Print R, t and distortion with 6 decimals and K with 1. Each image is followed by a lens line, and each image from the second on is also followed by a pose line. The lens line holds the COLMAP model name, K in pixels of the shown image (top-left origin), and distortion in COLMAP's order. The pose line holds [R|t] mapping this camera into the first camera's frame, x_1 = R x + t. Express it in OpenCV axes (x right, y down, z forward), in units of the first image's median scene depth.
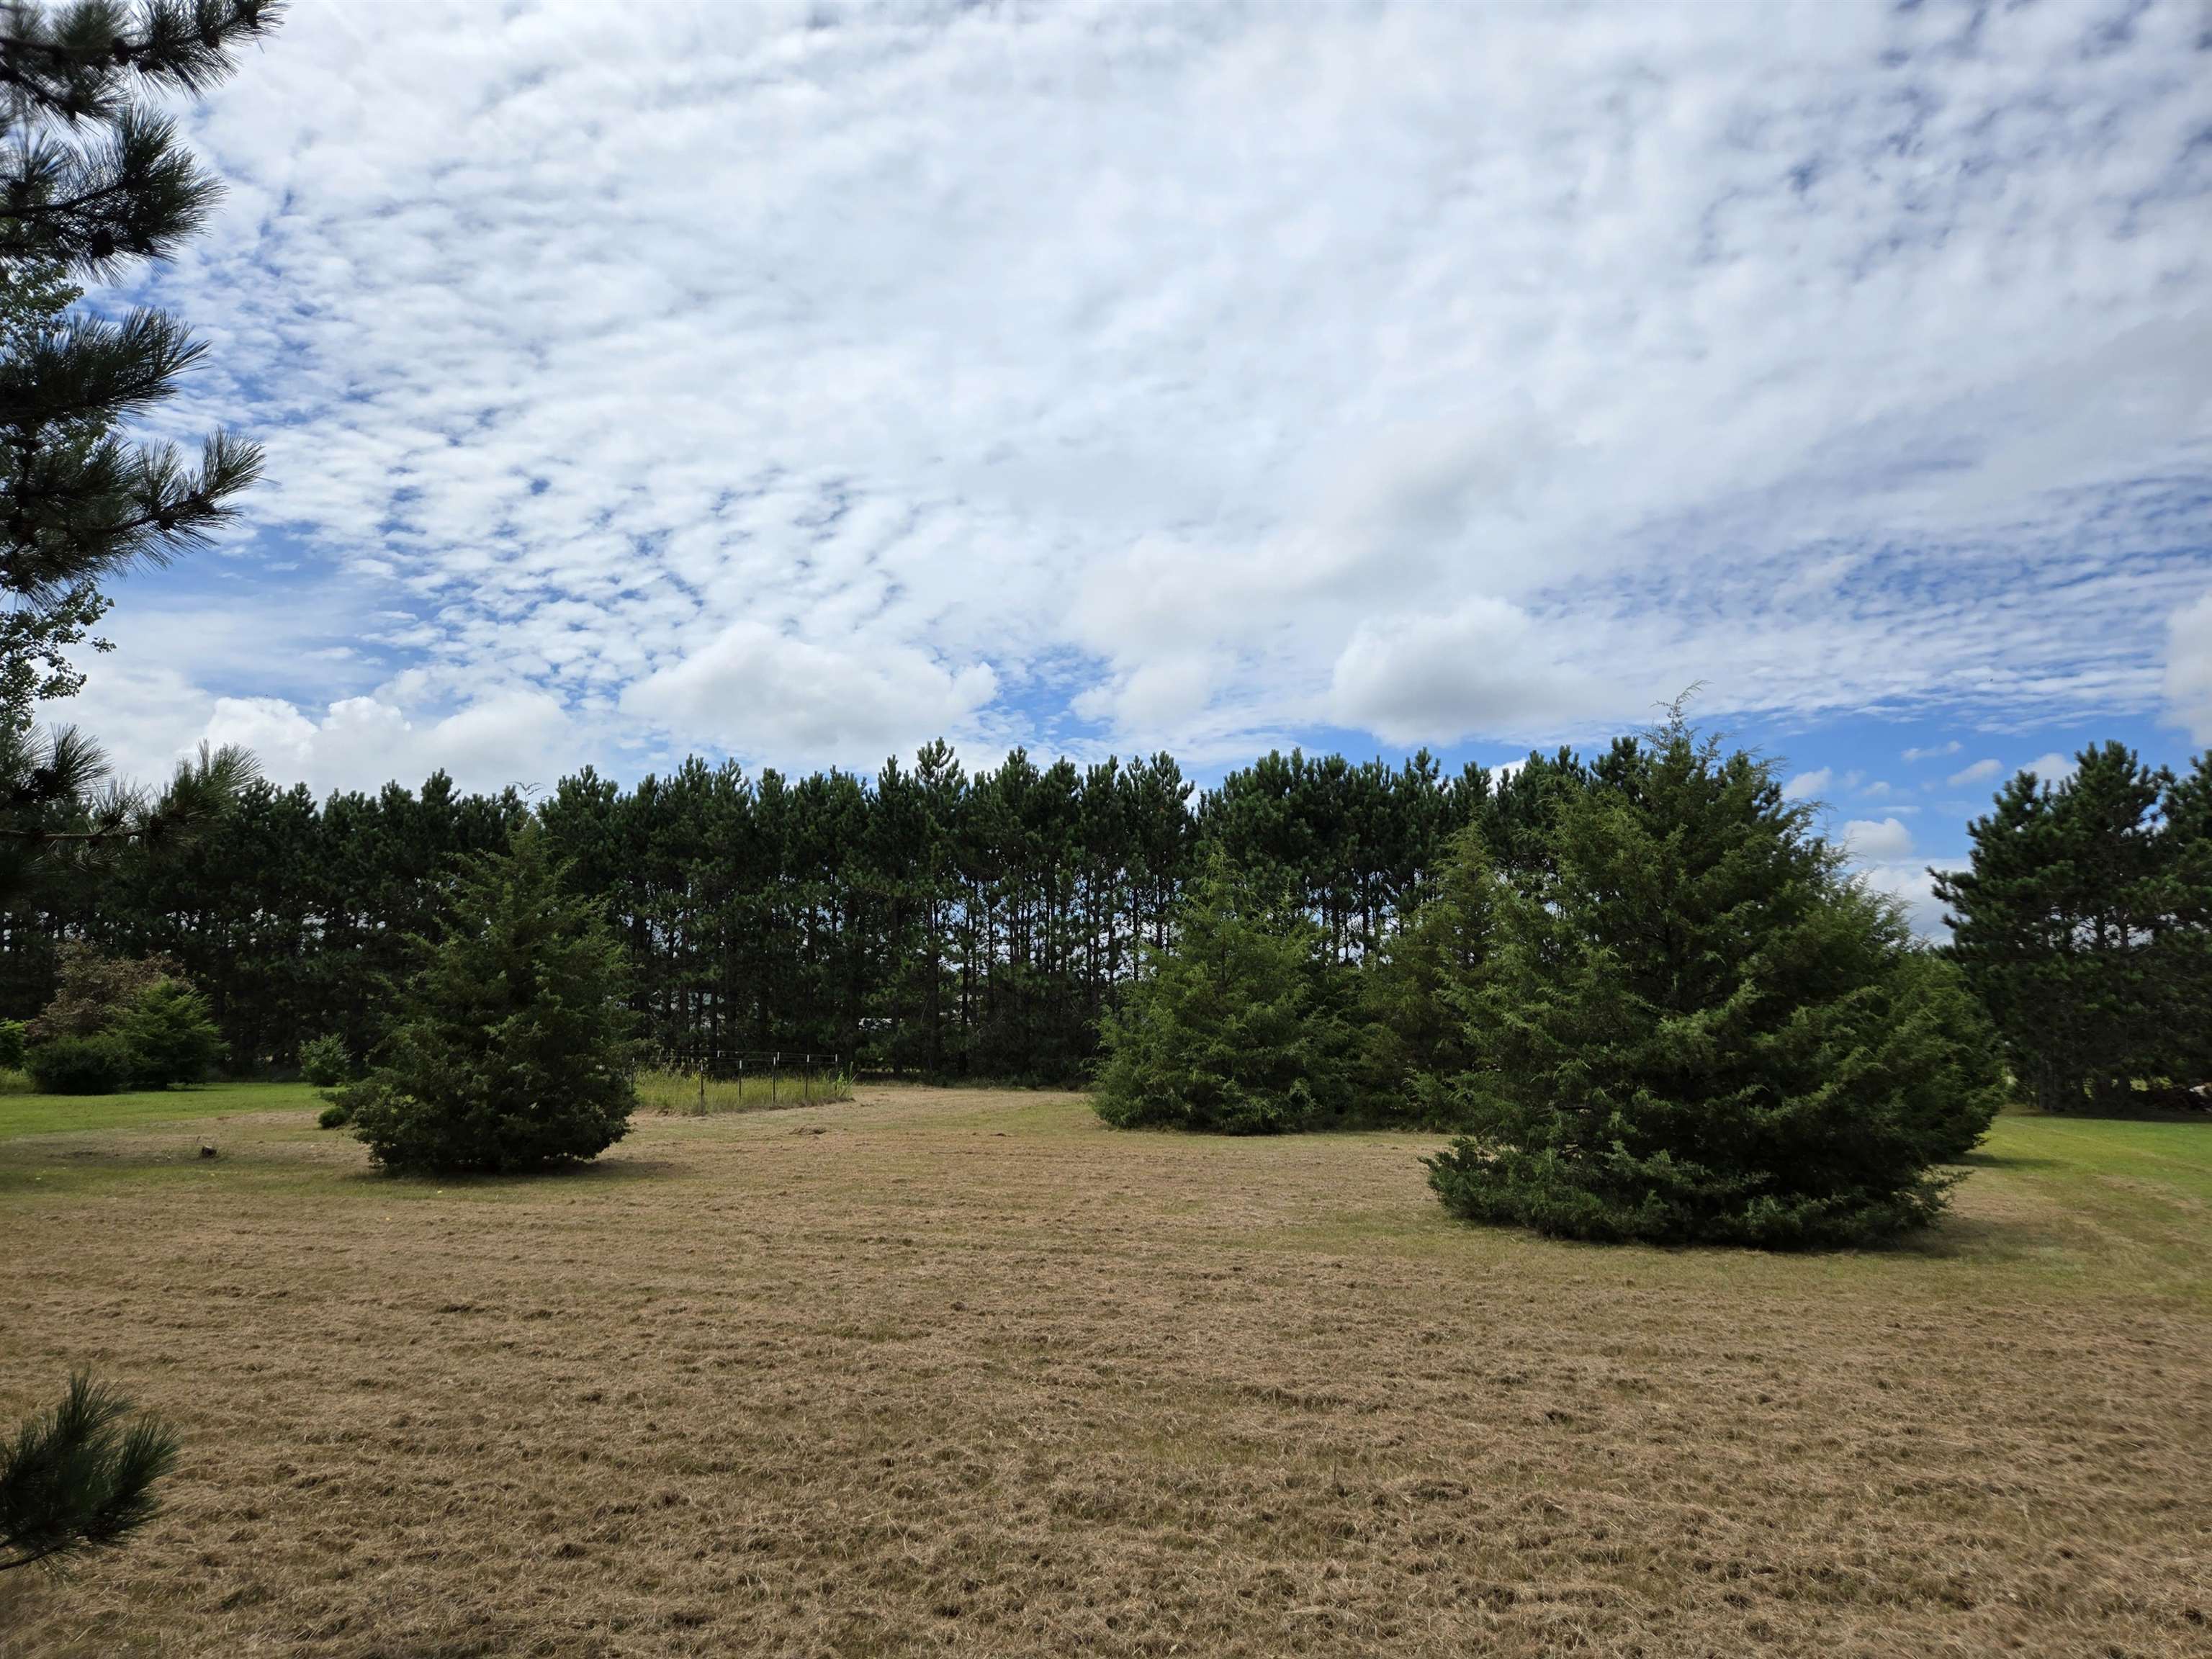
lens RADIAL K [[1513.5, 0, 1129.2], [0, 1513.5, 837.5], [0, 0, 1]] dist [0.070789, -0.053560]
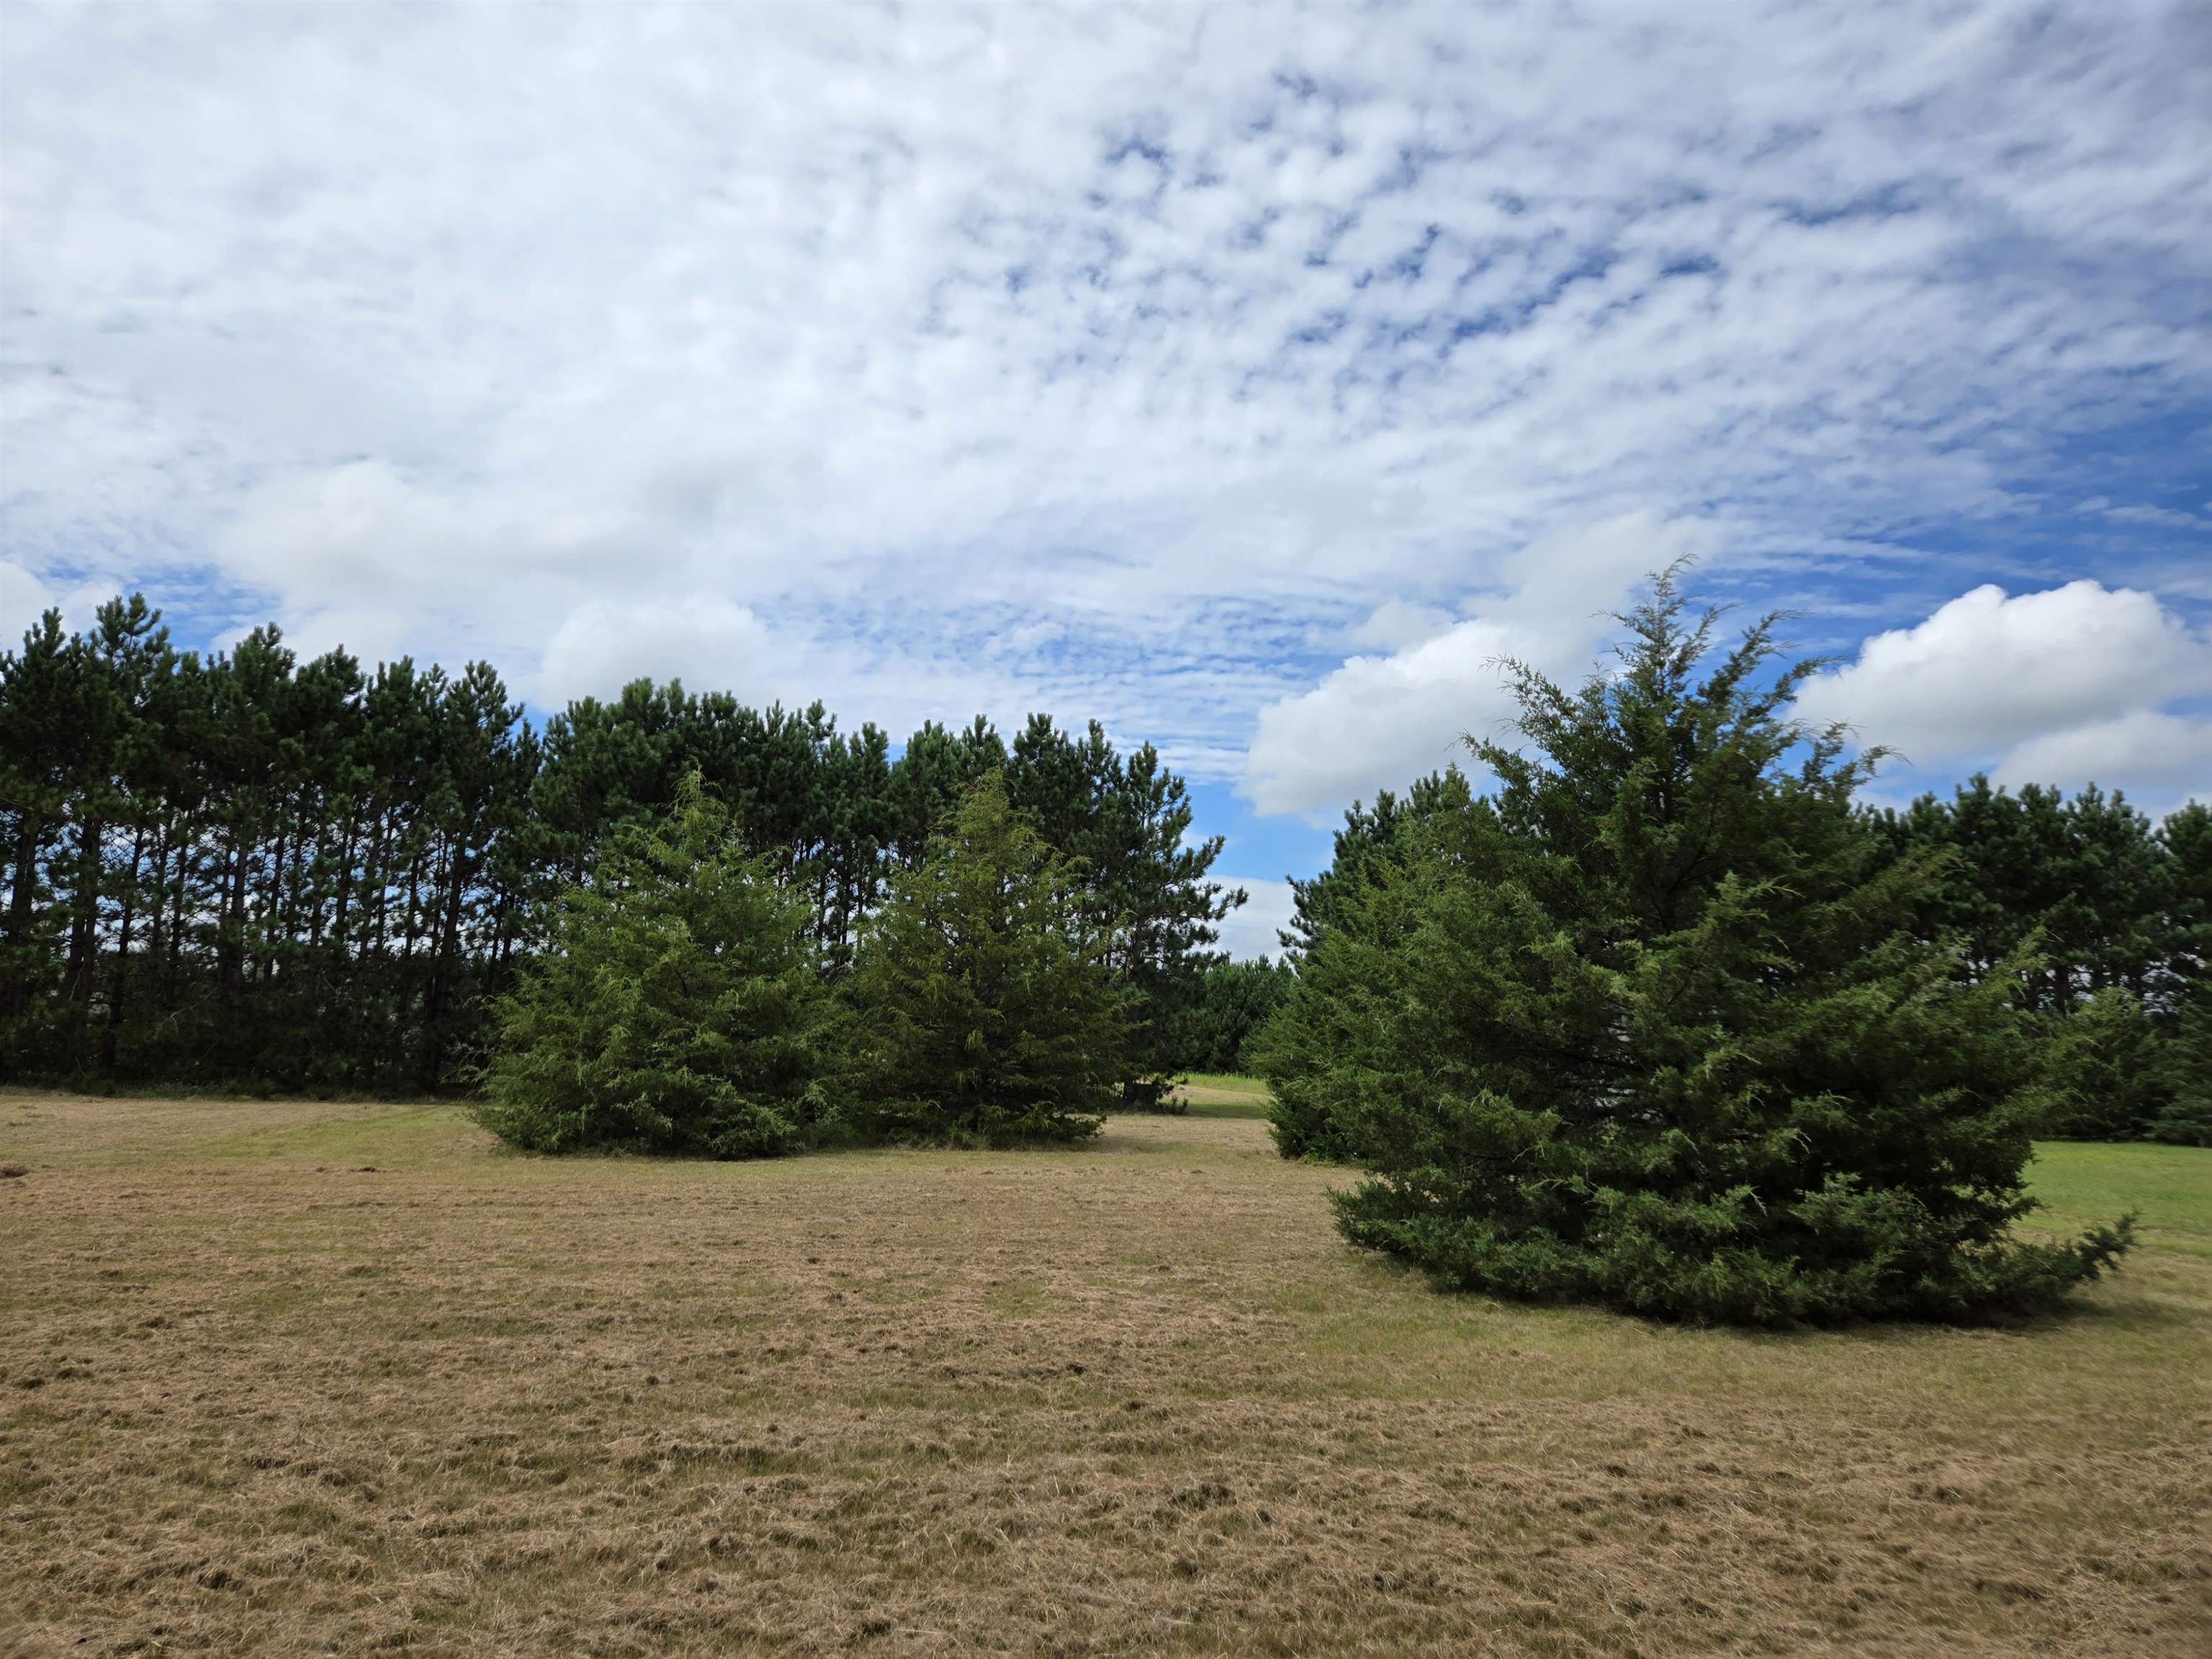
lens RADIAL K [[1473.3, 0, 1104.2], [0, 1473.3, 783.7], [0, 0, 1]] dist [0.076106, -0.069805]
pose [[0.857762, 0.106051, 0.502988, -0.081475], [-0.084182, 0.994257, -0.066073, 0.029364], [-0.507107, 0.014332, 0.861764, 0.174139]]
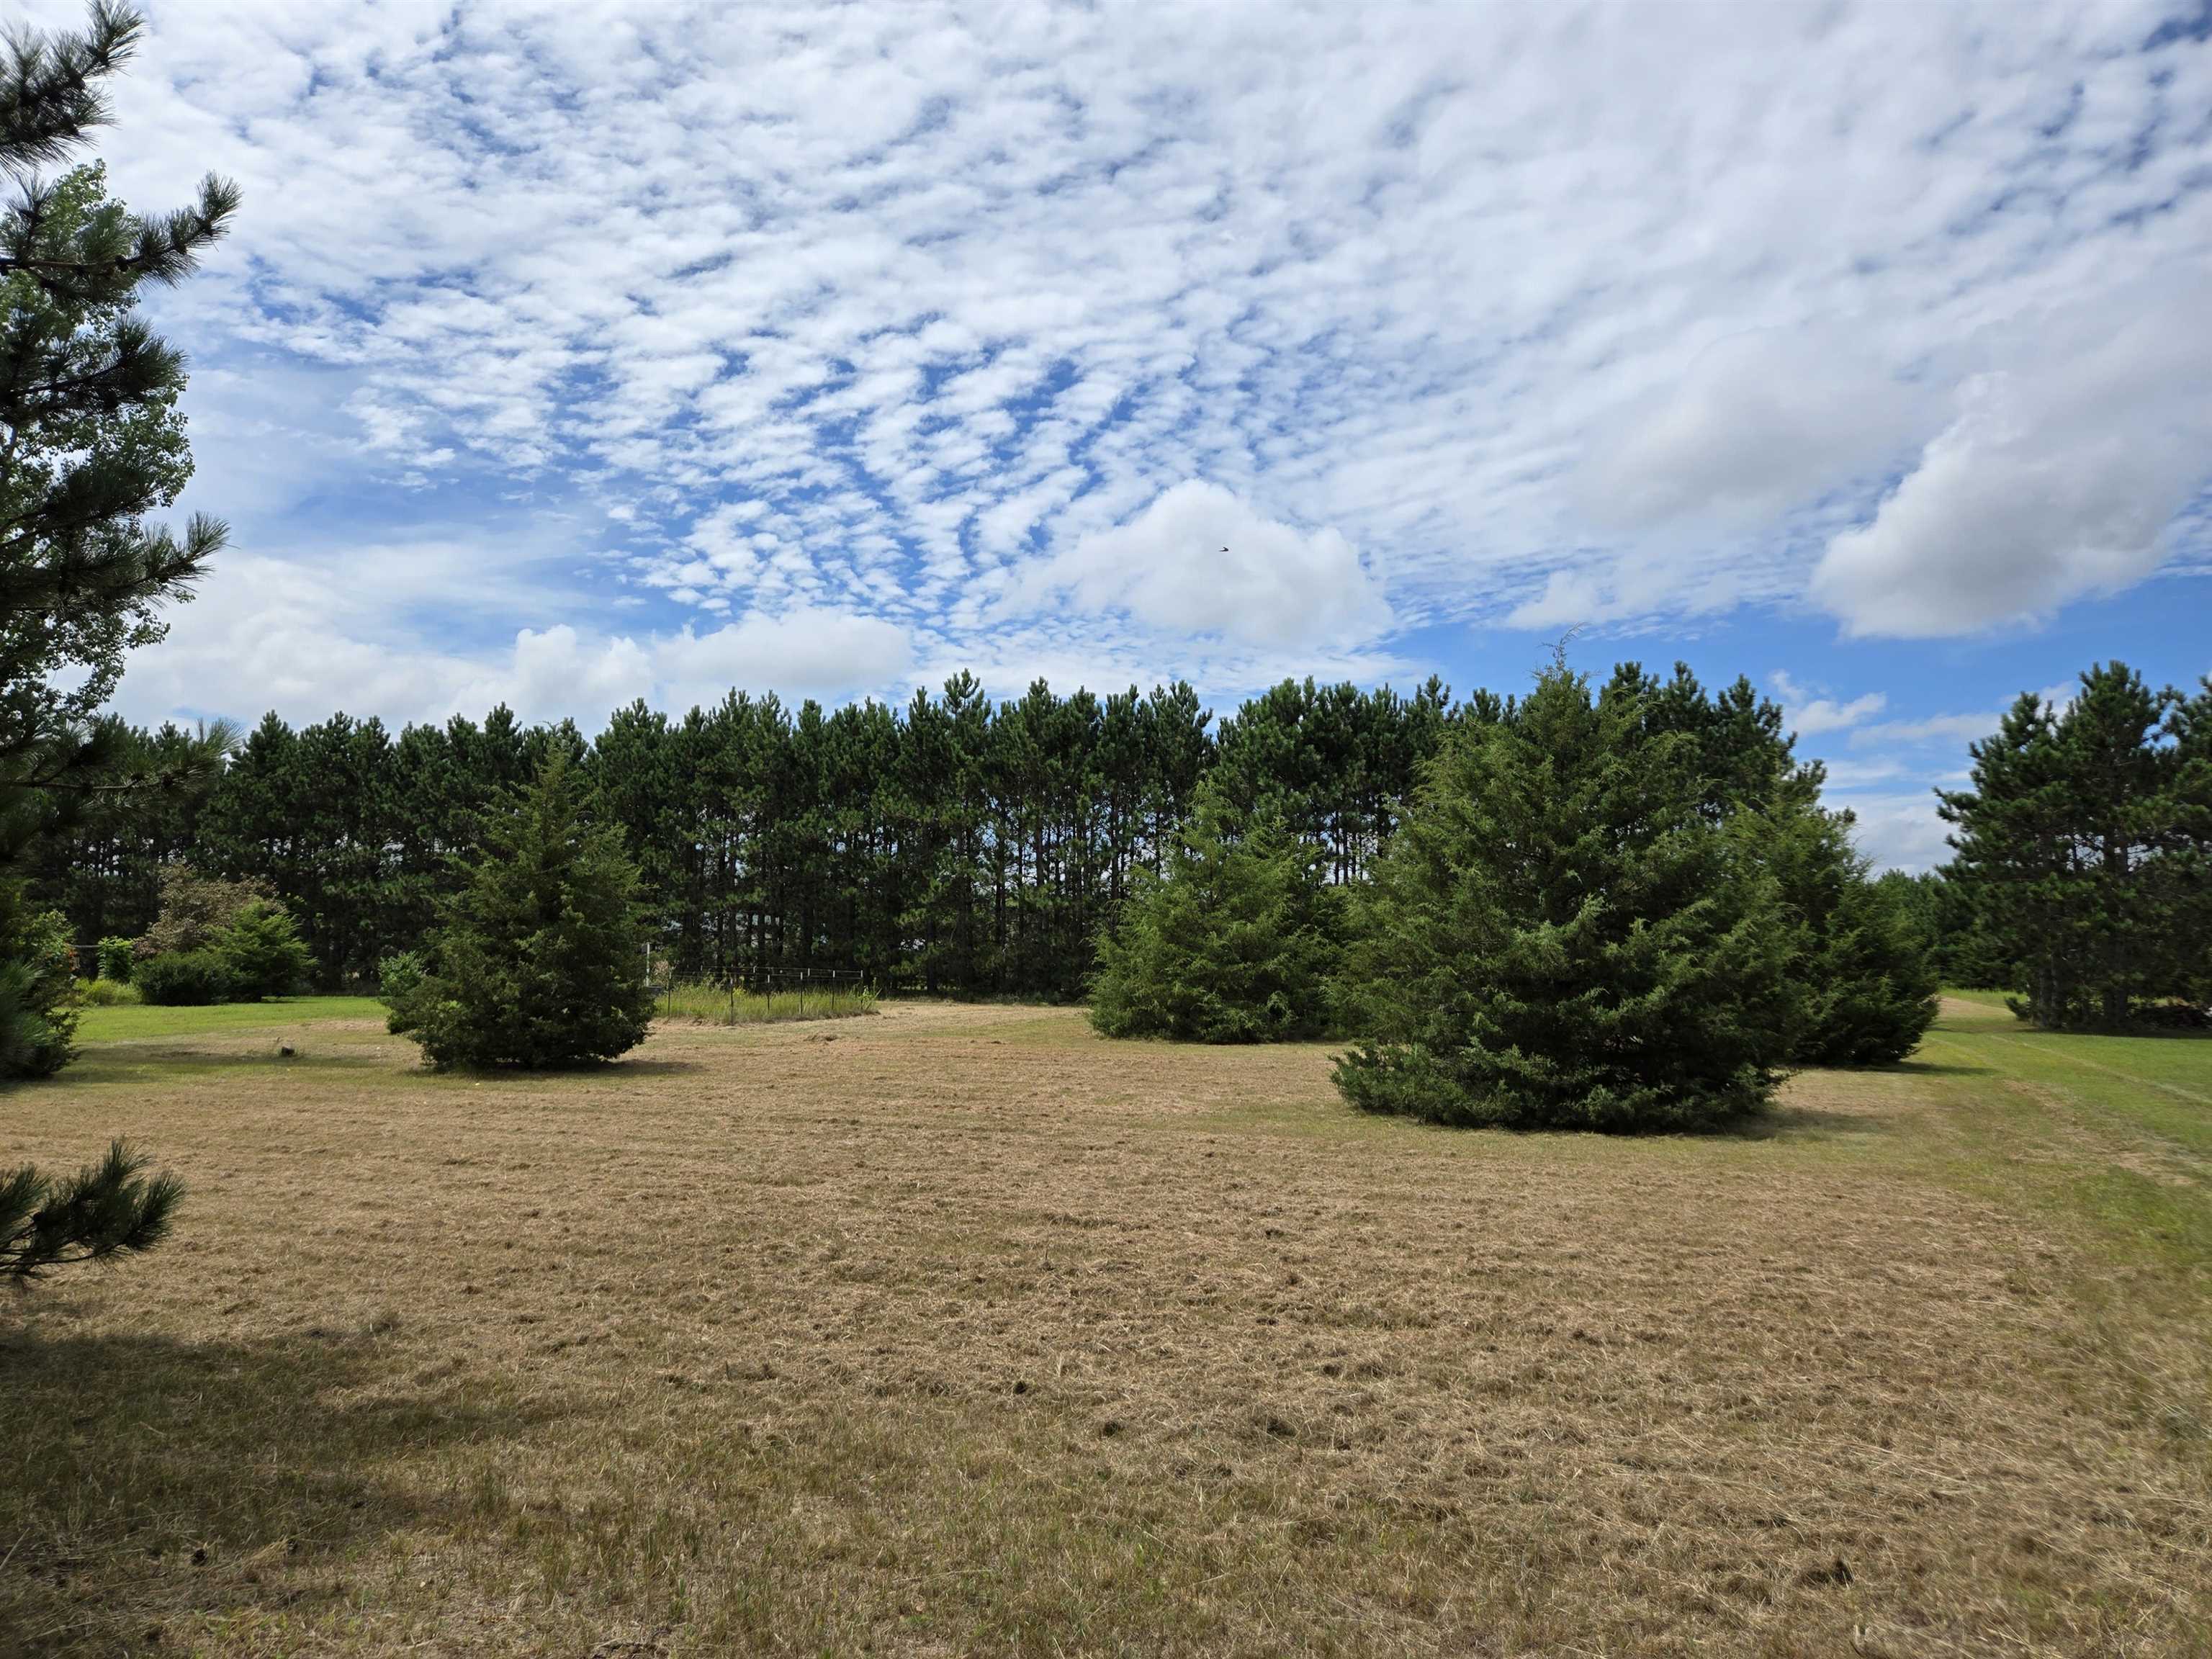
lens RADIAL K [[1516.2, 0, 1104.4], [0, 1516.2, 800.7], [0, 0, 1]] dist [0.047001, -0.004061]
pose [[0.998199, -0.005361, -0.059742, 0.030874], [0.006918, 0.999641, 0.025881, -0.001985], [0.059582, -0.026248, 0.997878, -0.036621]]
